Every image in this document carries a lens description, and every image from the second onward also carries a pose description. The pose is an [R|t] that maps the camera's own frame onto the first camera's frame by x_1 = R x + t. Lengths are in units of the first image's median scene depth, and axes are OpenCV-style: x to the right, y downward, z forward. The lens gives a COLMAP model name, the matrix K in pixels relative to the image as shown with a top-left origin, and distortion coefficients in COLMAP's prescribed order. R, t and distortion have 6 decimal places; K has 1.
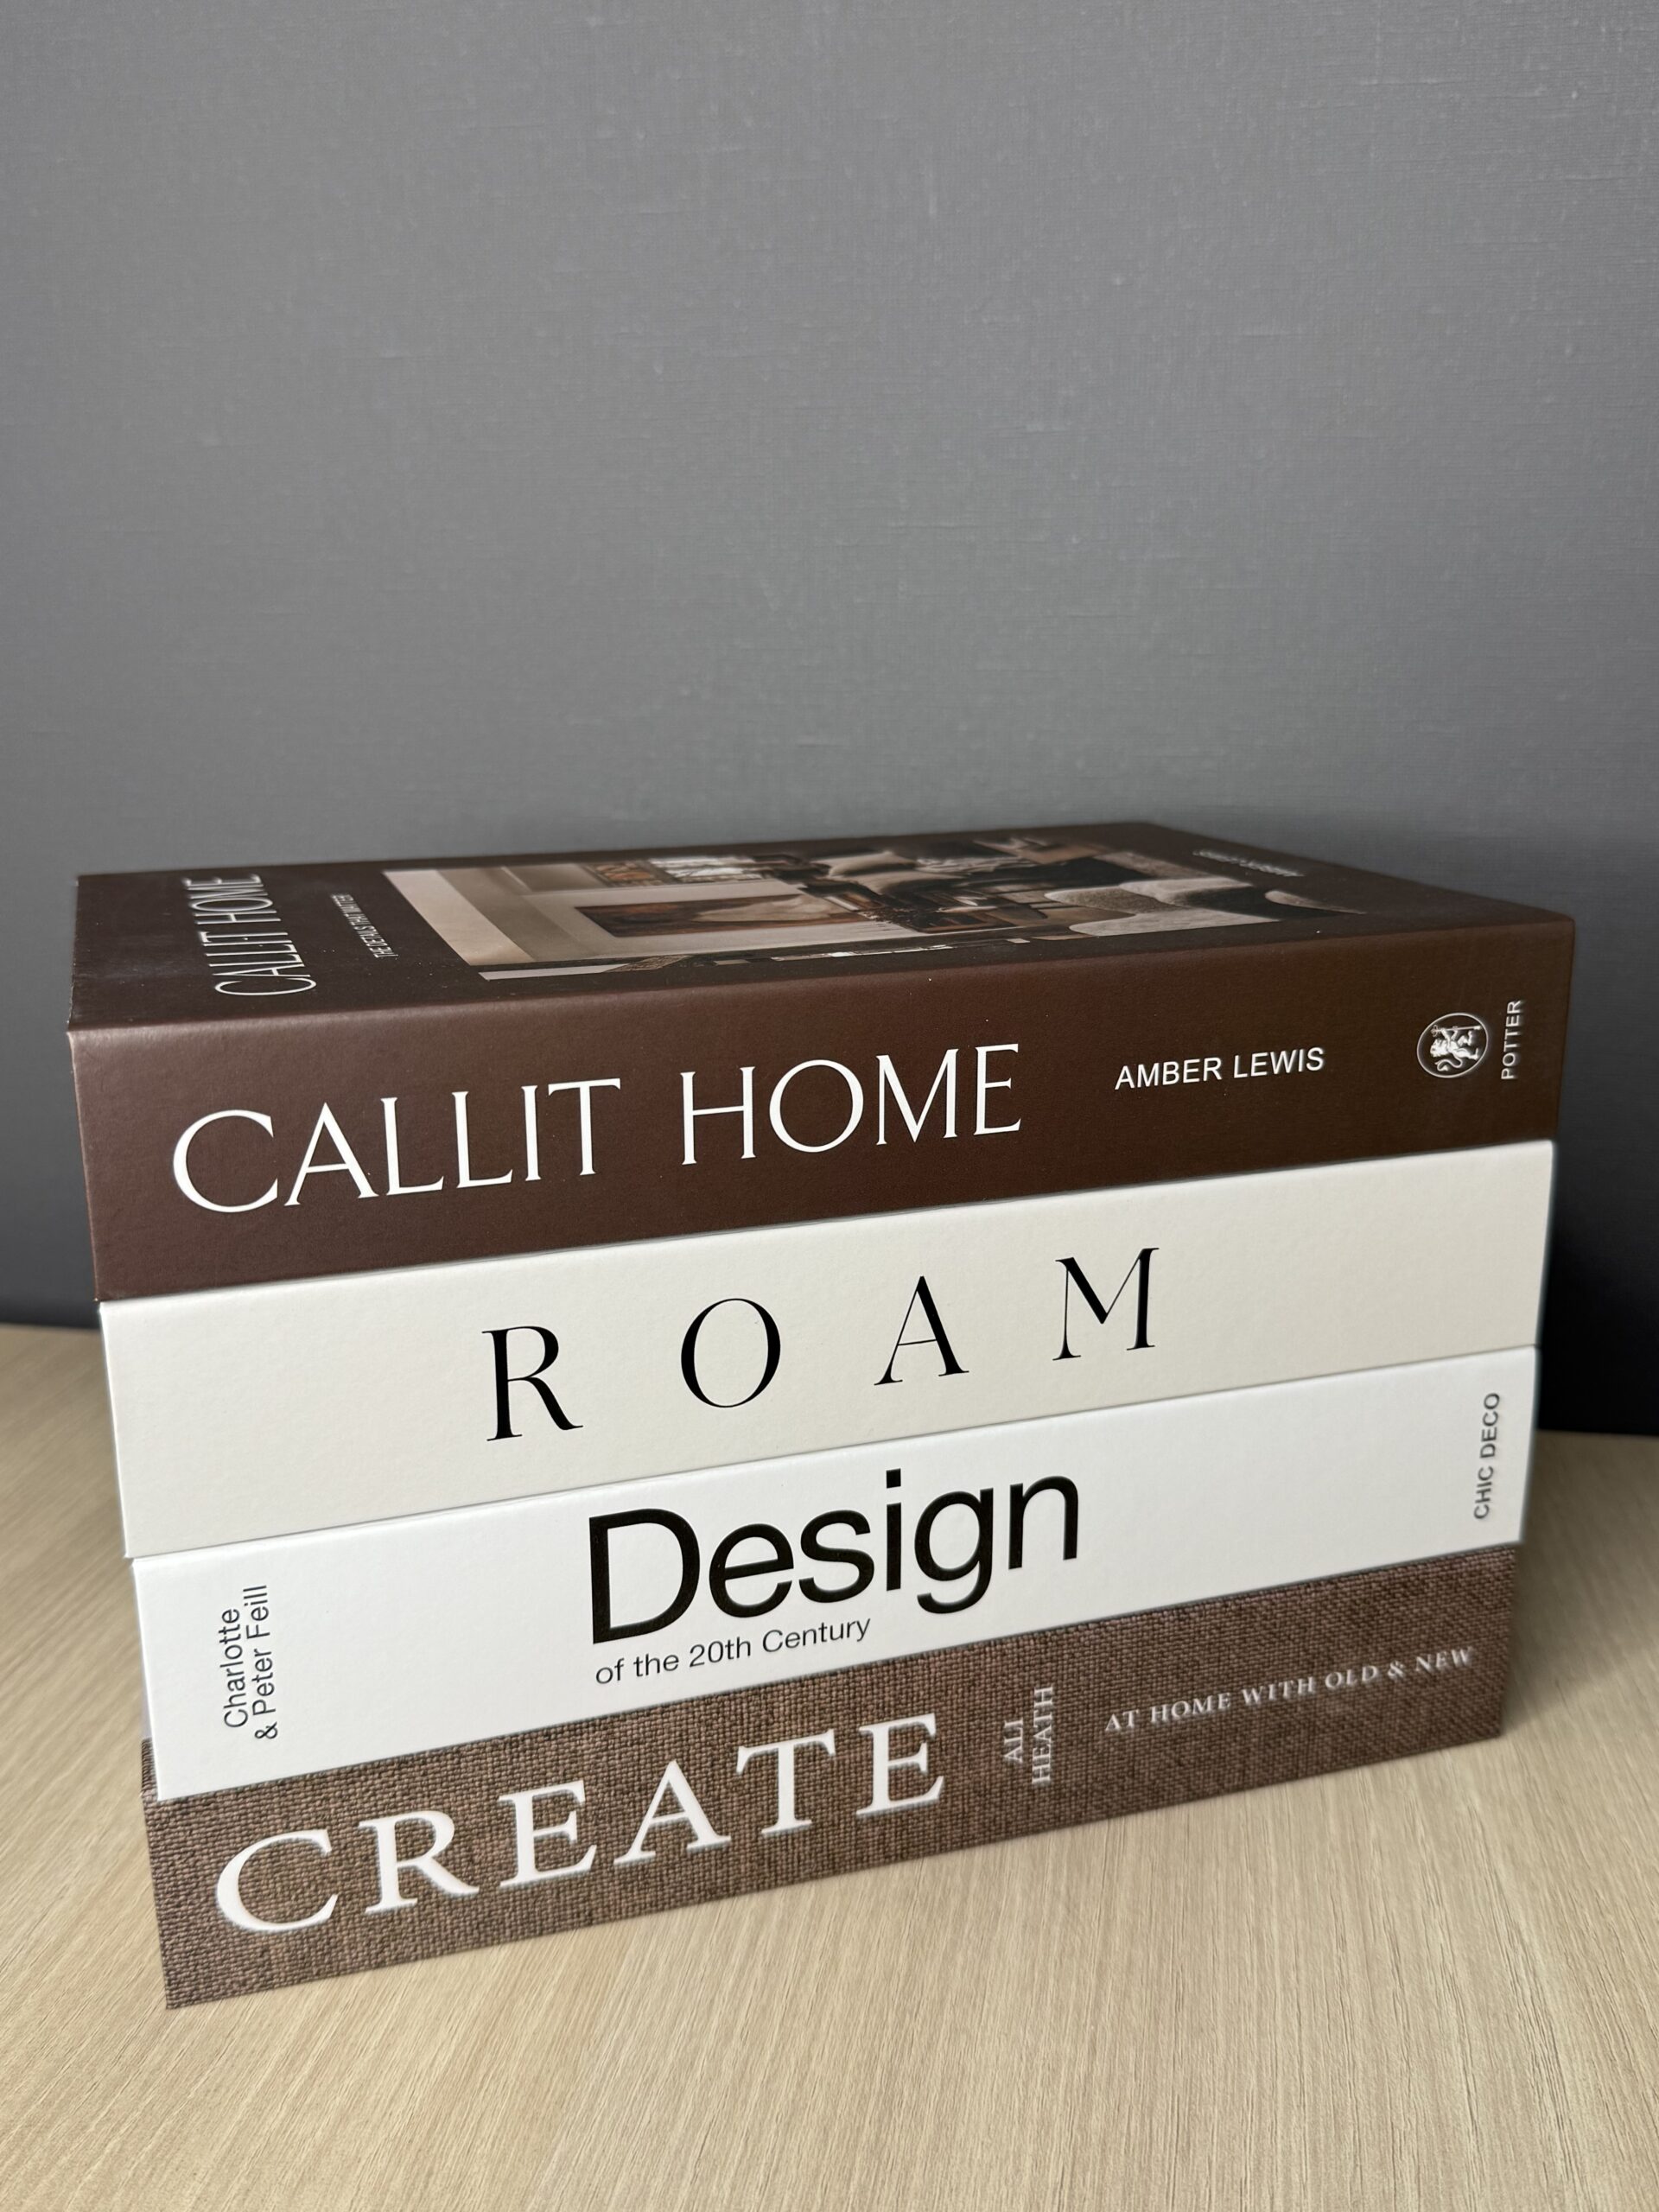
lens RADIAL K [[1955.4, 0, 838.9], [0, 1955.4, 1108.5], [0, 0, 1]] dist [0.007832, -0.042770]
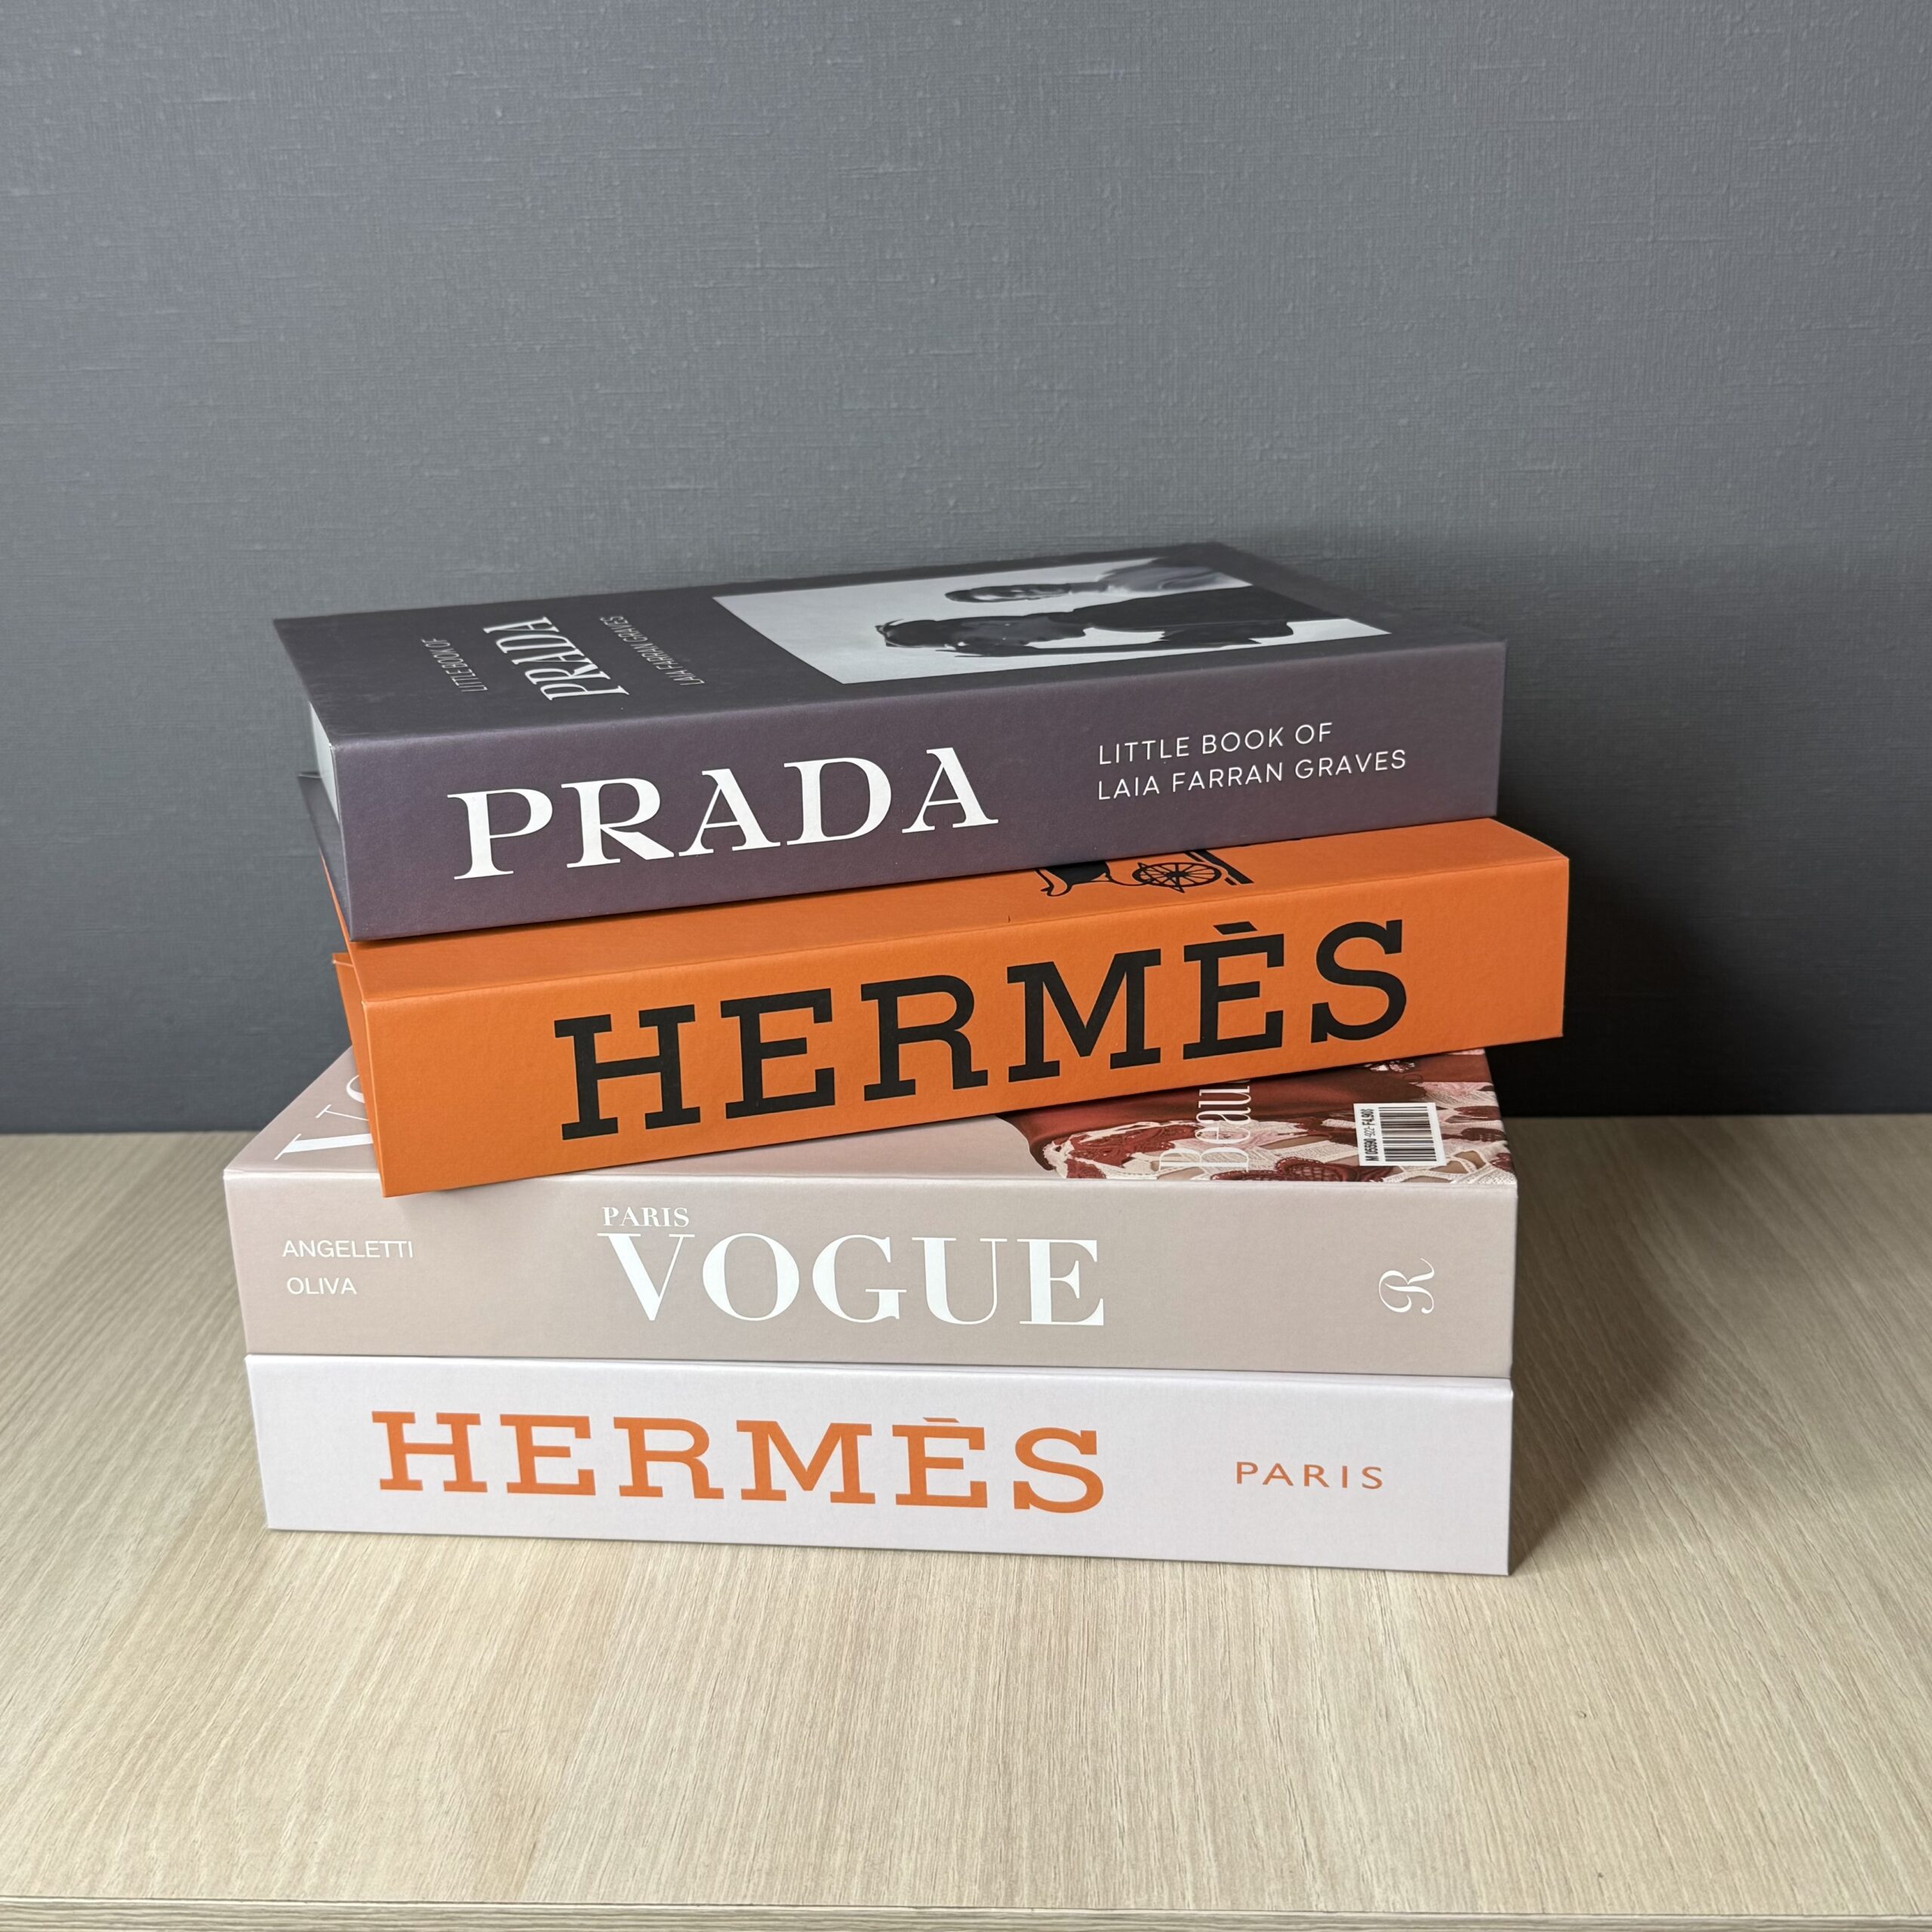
lens RADIAL K [[2539.3, 0, 969.2], [0, 2539.3, 965.8], [0, 0, 1]] dist [0.057923, 0.000000]
pose [[0.991368, -0.064881, 0.113928, -0.060514], [0.059629, 0.997021, 0.048913, -0.000976], [-0.116762, -0.041697, 0.992284, -0.590175]]
